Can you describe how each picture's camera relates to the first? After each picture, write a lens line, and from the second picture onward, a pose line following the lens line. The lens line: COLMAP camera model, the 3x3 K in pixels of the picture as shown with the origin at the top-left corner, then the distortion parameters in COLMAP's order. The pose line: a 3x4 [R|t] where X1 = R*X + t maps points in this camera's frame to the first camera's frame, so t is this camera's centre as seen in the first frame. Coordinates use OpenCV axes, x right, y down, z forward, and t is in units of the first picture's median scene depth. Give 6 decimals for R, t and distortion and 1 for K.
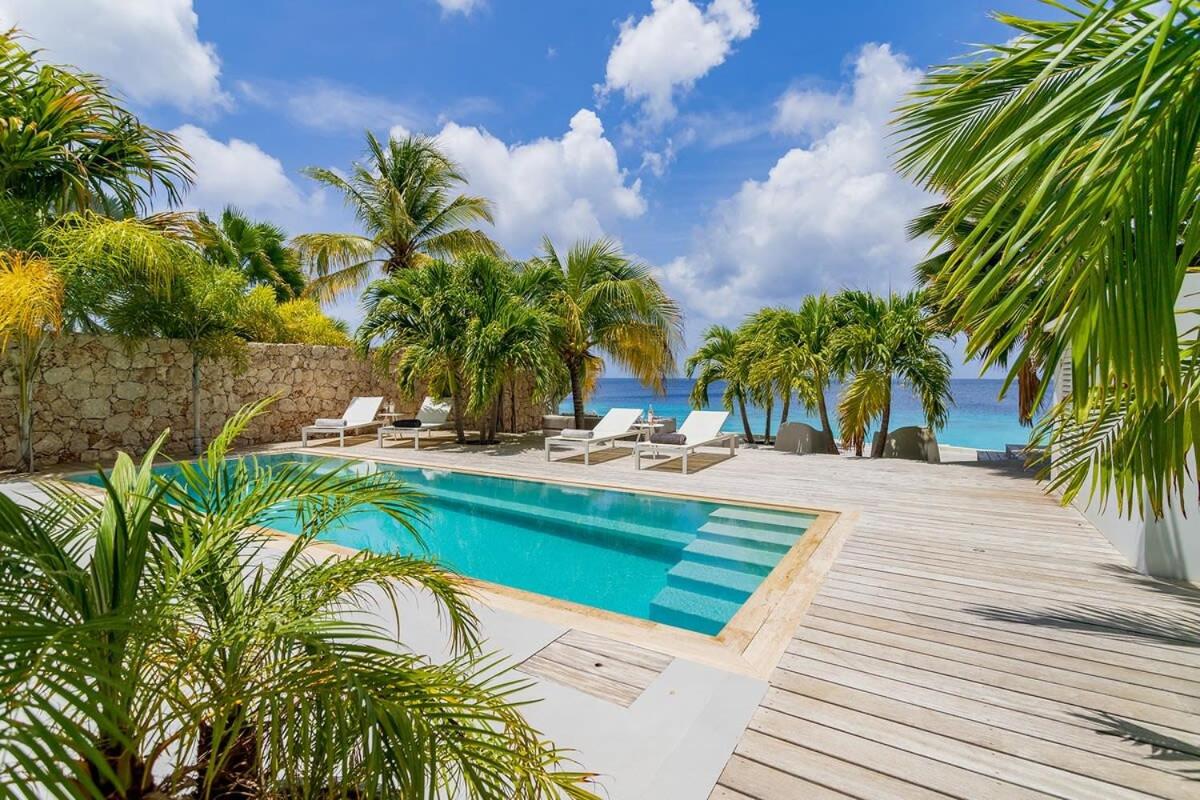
lens RADIAL K [[561.5, 0, 607.1], [0, 561.5, 398.5], [0, 0, 1]] dist [0.003674, 0.000247]
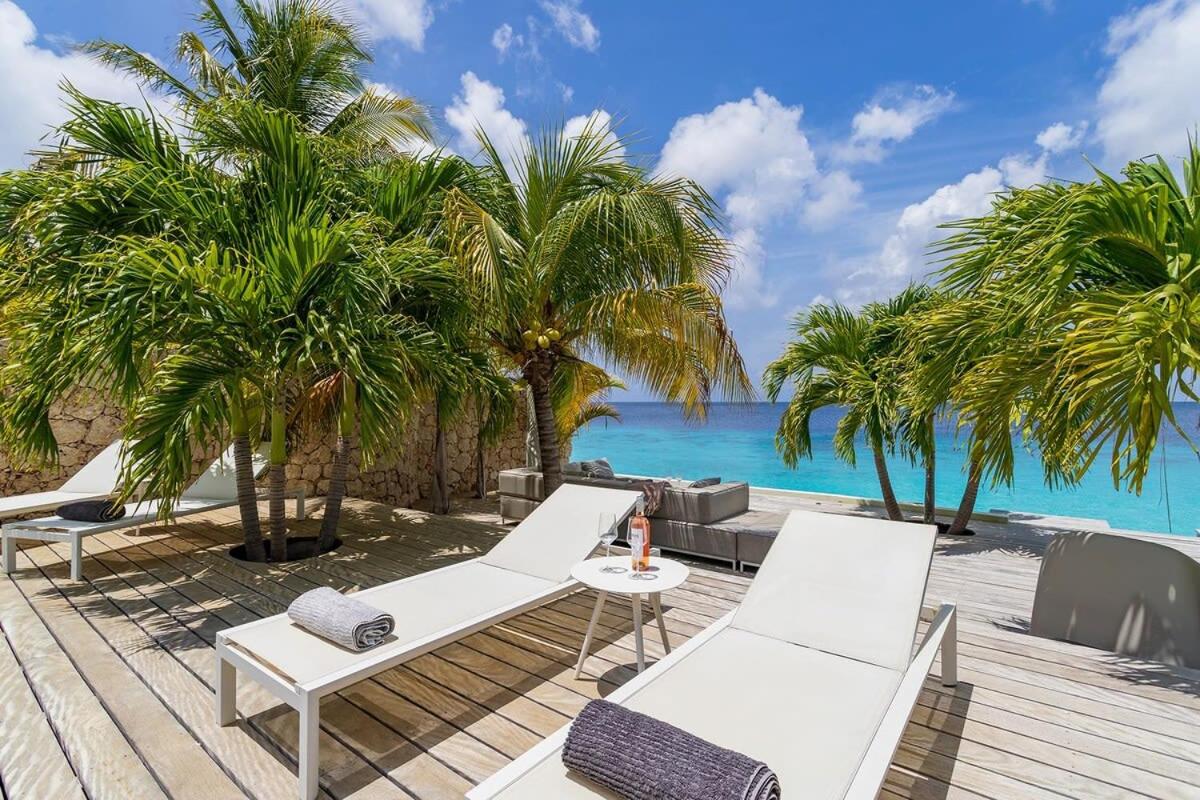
lens RADIAL K [[561.5, 0, 607.1], [0, 561.5, 398.5], [0, 0, 1]] dist [0.003674, 0.000247]
pose [[0.990184, -0.004070, -0.139708, 0.071282], [-0.001440, 0.999226, -0.039312, -0.019030], [0.139760, 0.039127, 0.989412, 0.492466]]
